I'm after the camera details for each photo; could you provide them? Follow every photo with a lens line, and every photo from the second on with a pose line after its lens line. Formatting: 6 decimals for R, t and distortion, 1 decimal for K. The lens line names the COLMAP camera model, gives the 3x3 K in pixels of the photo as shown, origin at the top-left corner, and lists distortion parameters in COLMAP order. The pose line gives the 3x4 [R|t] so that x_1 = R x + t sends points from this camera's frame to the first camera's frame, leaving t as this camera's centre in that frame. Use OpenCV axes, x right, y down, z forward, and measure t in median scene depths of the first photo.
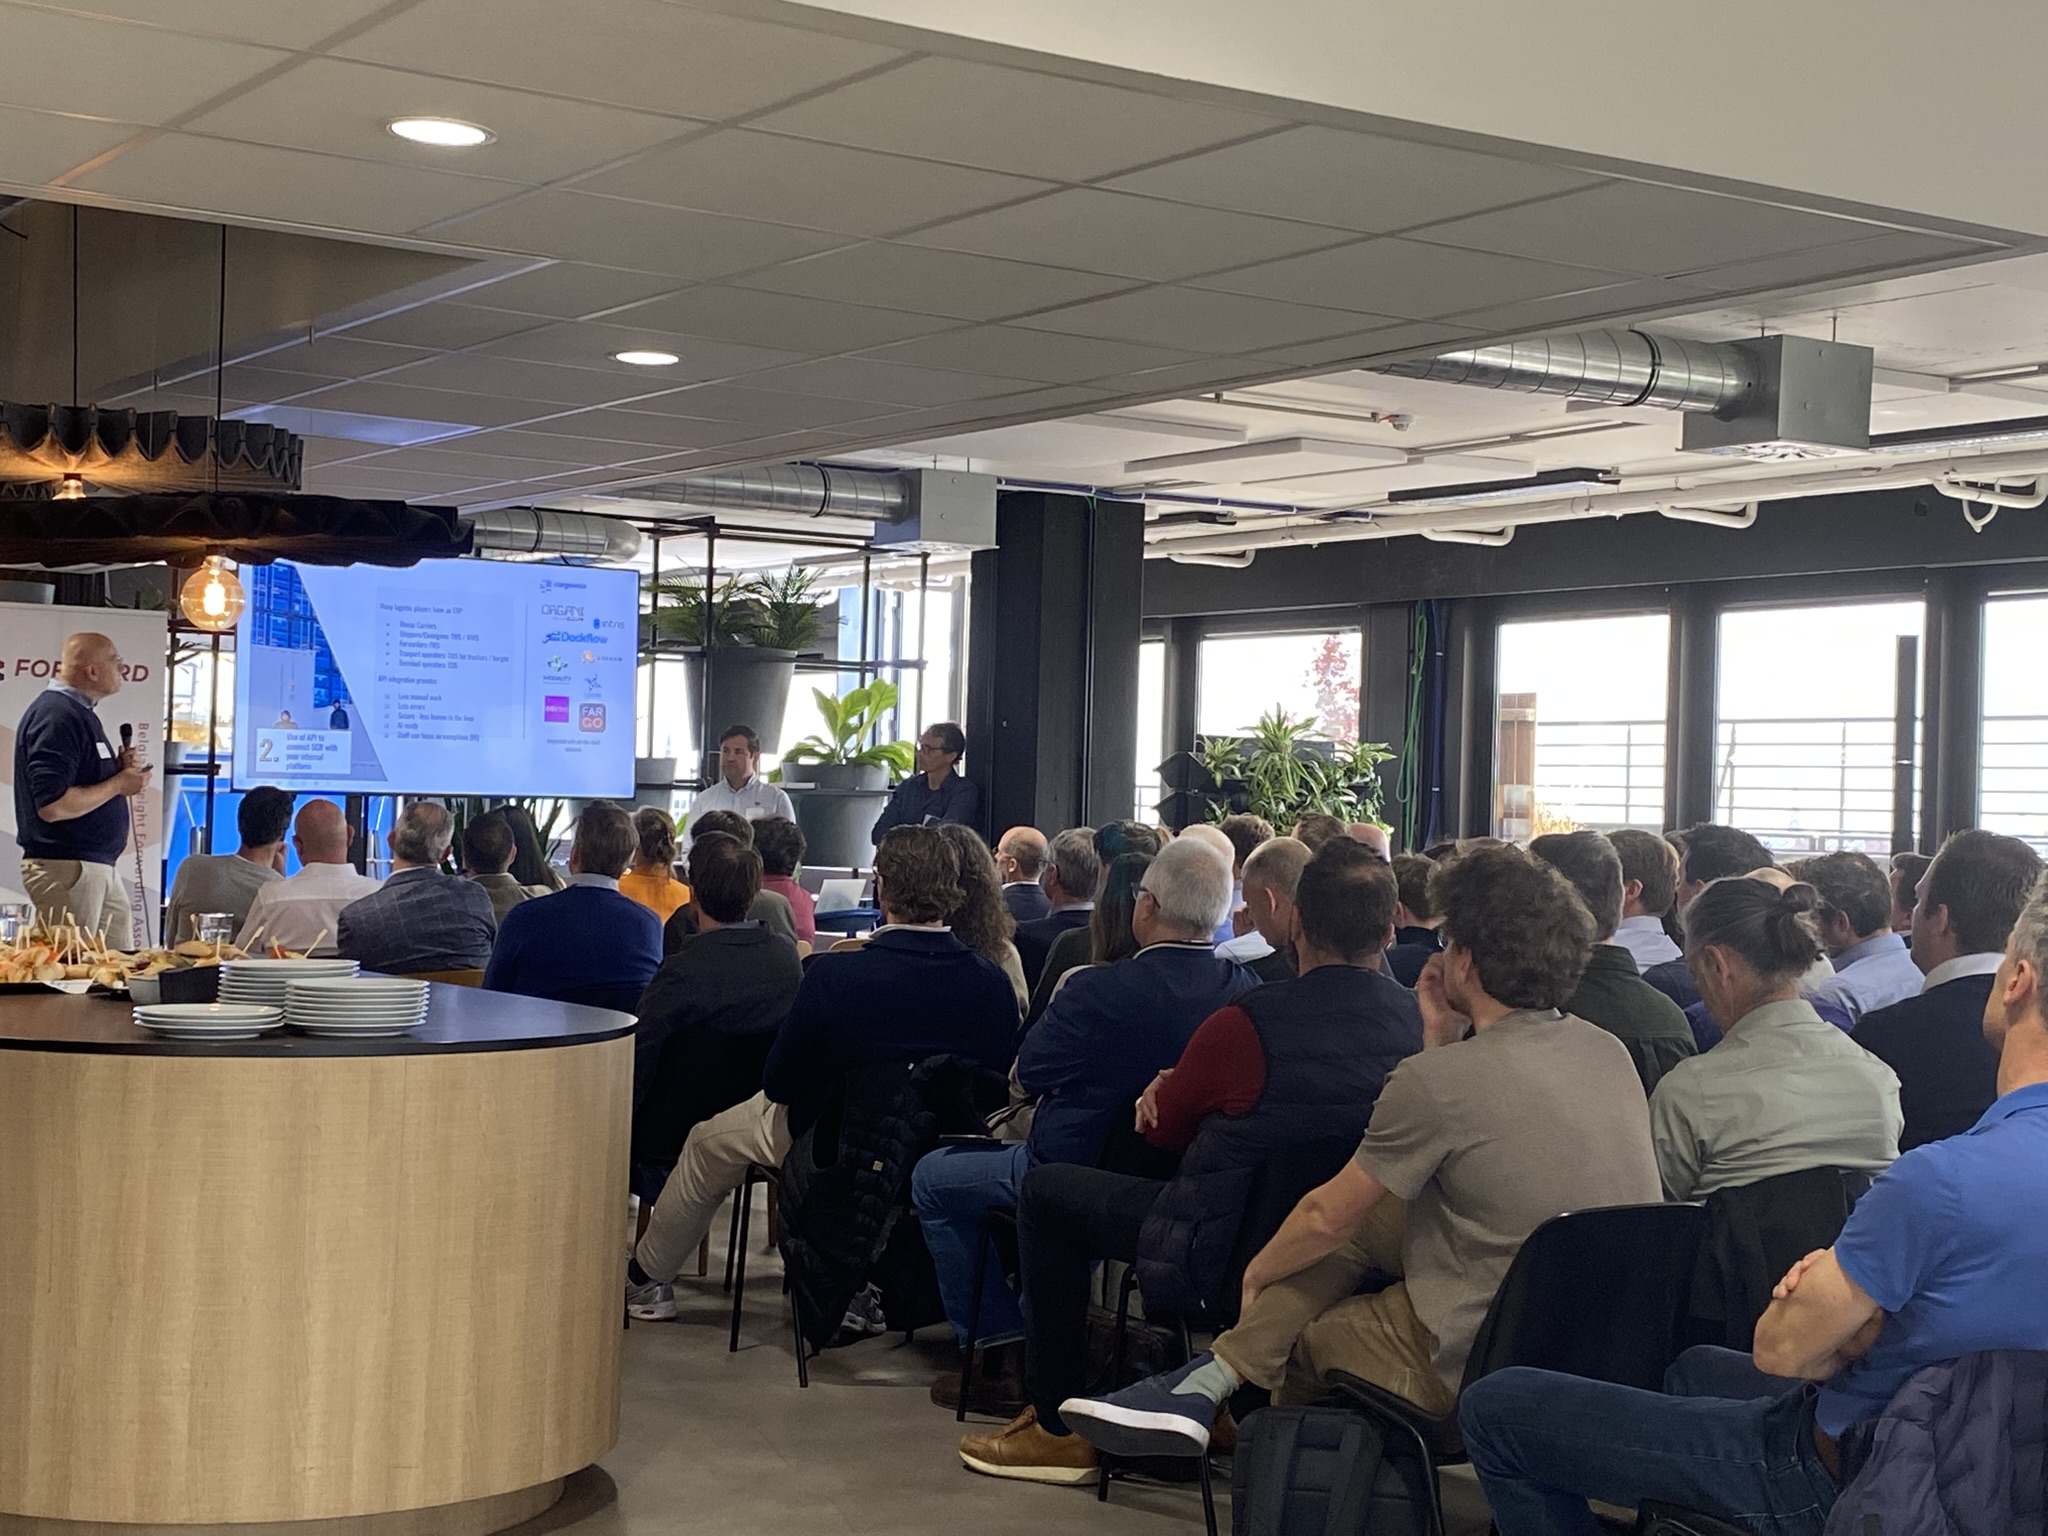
lens RADIAL K [[3049.4, 0, 1024.0], [0, 3049.4, 768.0], [0, 0, 1]] dist [0.212379, -0.680212]
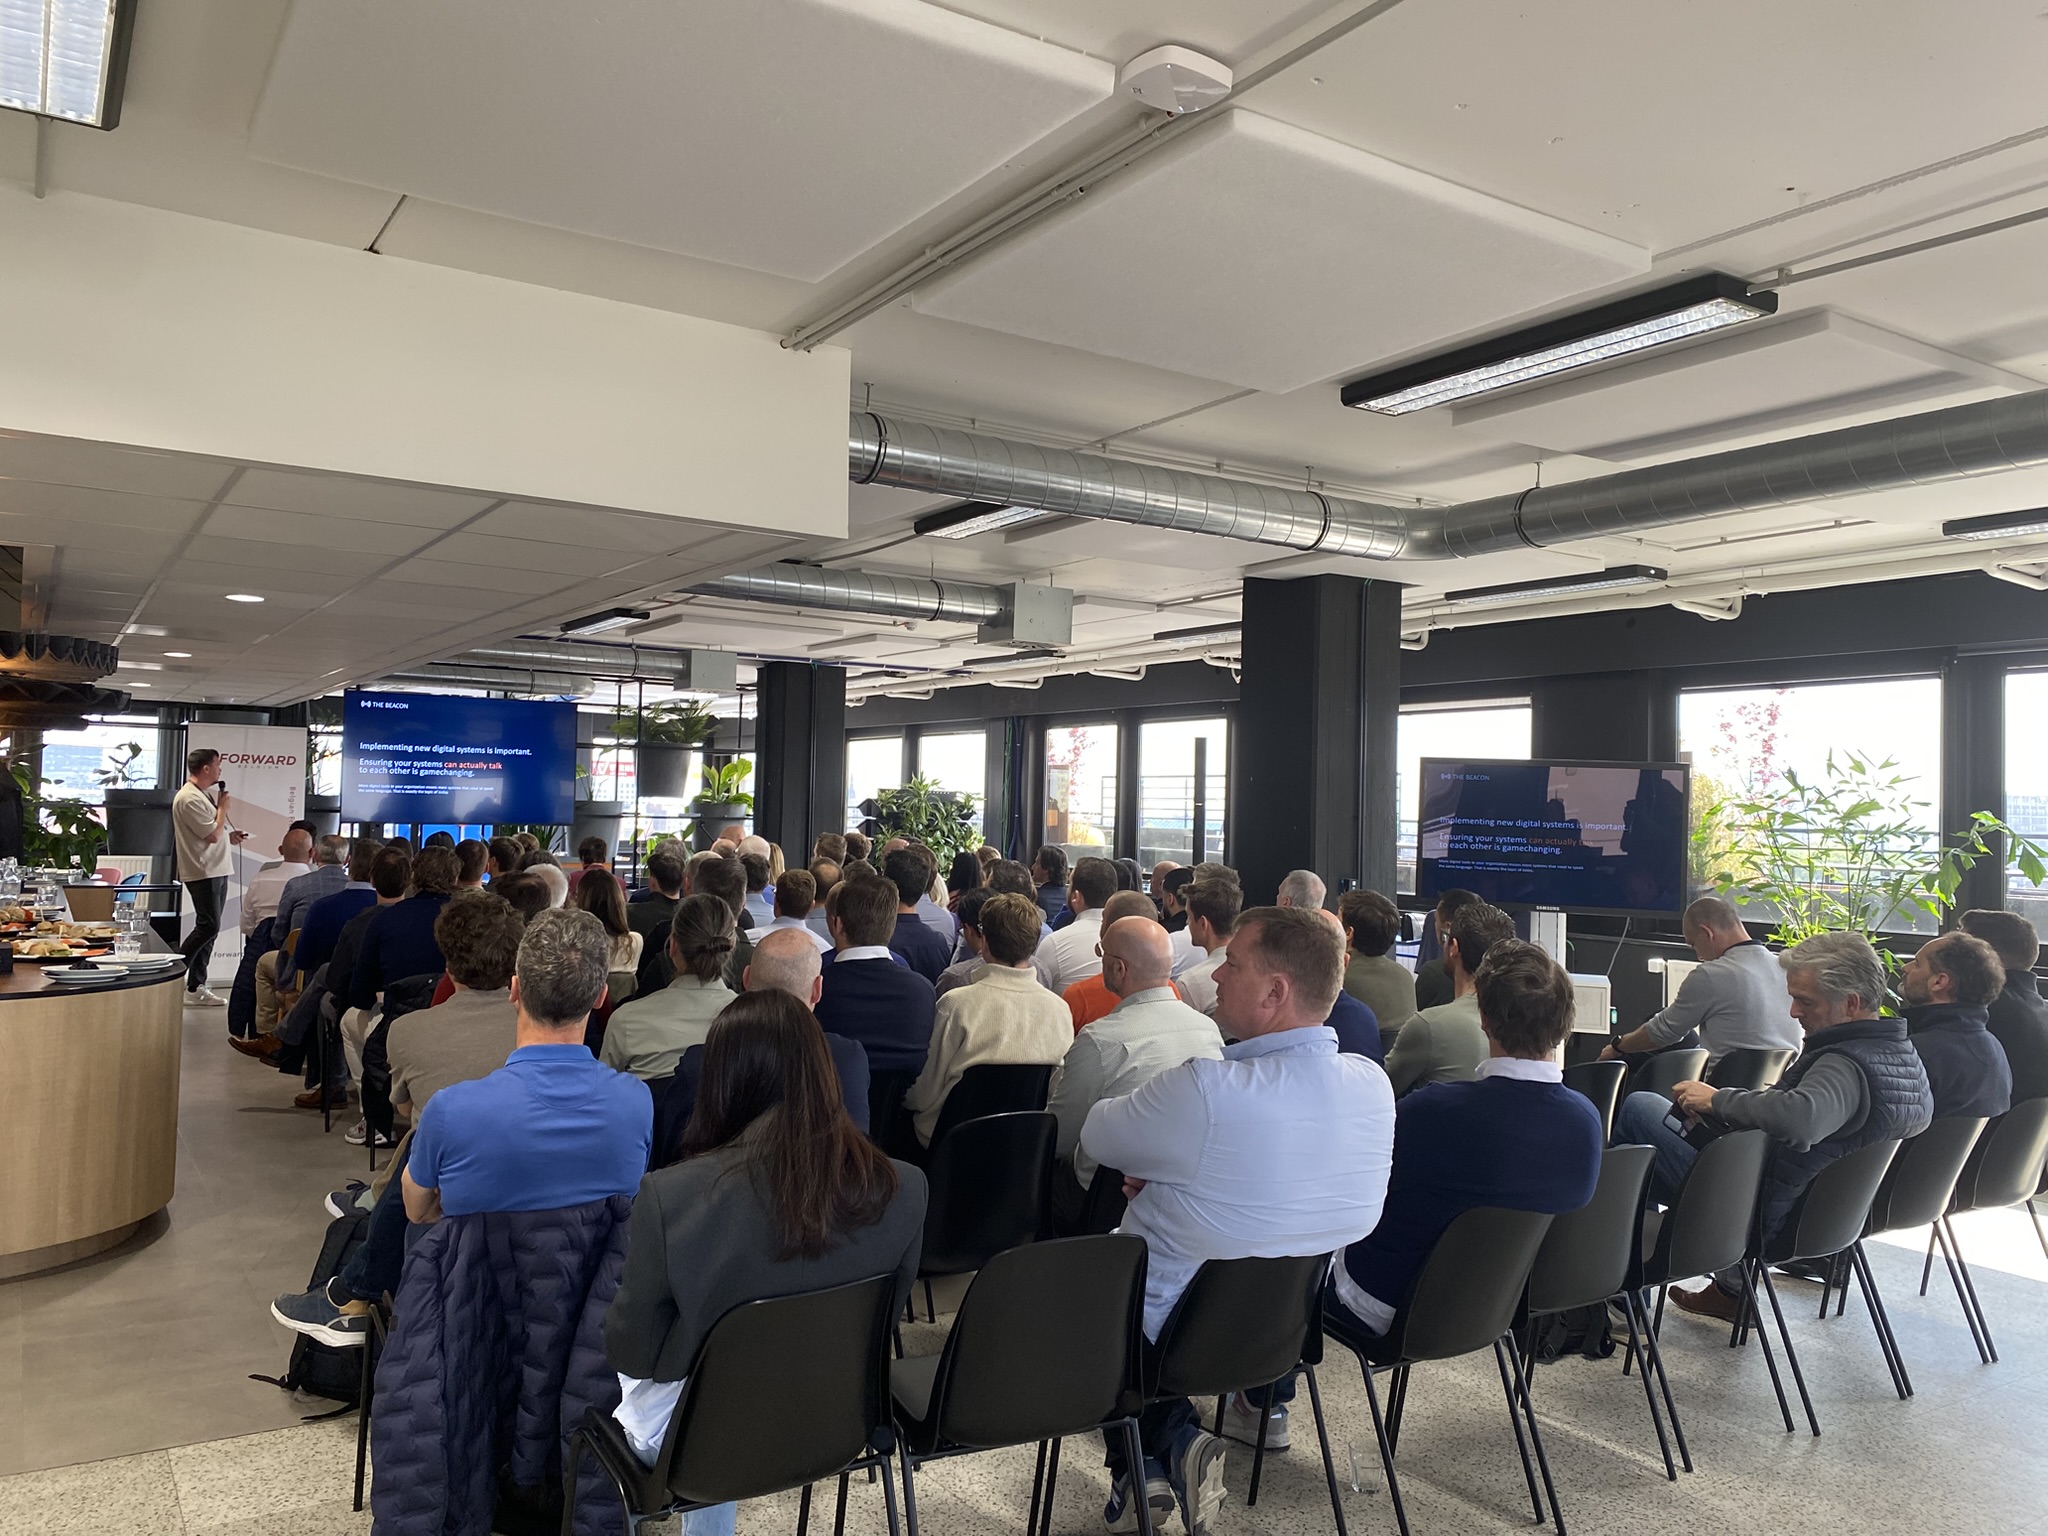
lens RADIAL K [[1549.7, 0, 1024.2], [0, 1549.7, 763.9], [0, 0, 1]] dist [0.020515, -0.018247]
pose [[0.999991, -0.004076, 0.000709, 0.155453], [0.004088, 0.999832, -0.017856, -0.009149], [-0.000637, 0.017859, 0.999840, 0.043168]]
